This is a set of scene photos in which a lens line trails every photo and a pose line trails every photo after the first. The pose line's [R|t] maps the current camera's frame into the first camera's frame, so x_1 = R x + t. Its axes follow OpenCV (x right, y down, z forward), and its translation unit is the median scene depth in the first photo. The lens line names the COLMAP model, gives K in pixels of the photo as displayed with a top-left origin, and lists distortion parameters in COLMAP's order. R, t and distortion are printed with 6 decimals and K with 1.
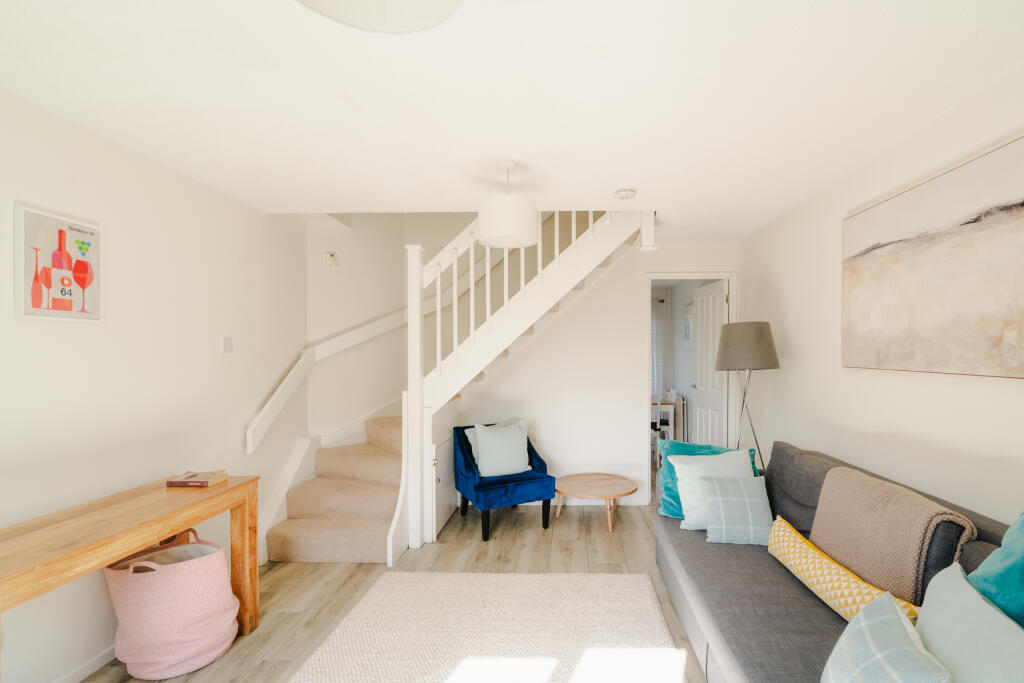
lens RADIAL K [[462.5, 0, 559.8], [0, 462.5, 353.6], [0, 0, 1]] dist [-0.011294, 0.003117]
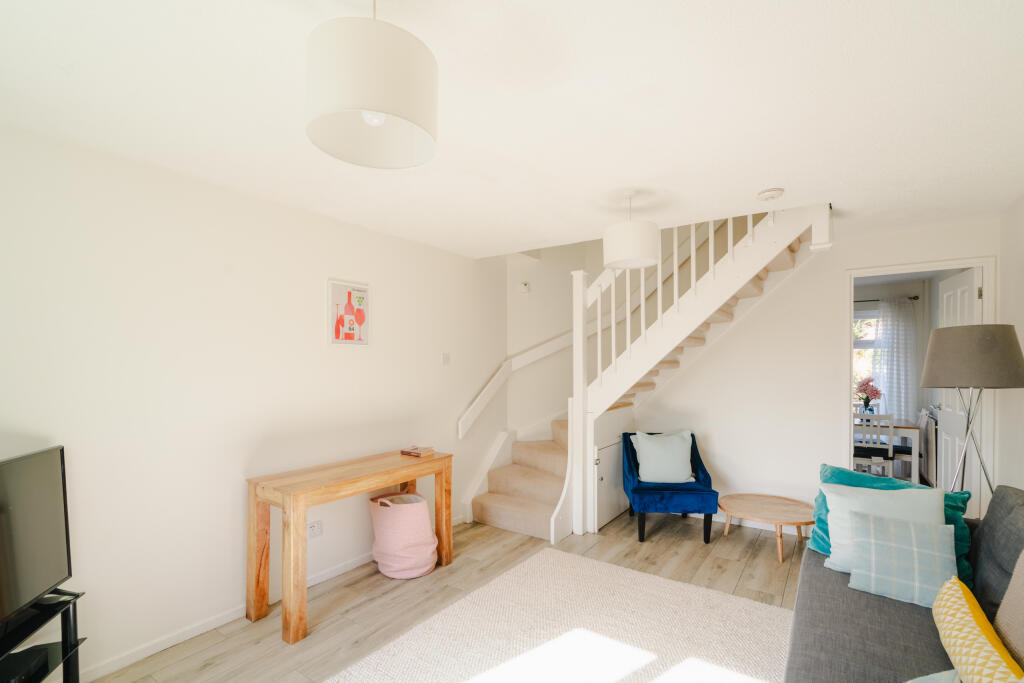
lens RADIAL K [[462.5, 0, 536.8], [0, 462.5, 361.3], [0, 0, 1]] dist [-0.011294, 0.003117]
pose [[0.844373, -0.000123, -0.535755, 0.257867], [-0.000719, 0.999999, -0.001363, -0.009965], [0.535755, 0.001536, 0.844372, -0.032895]]
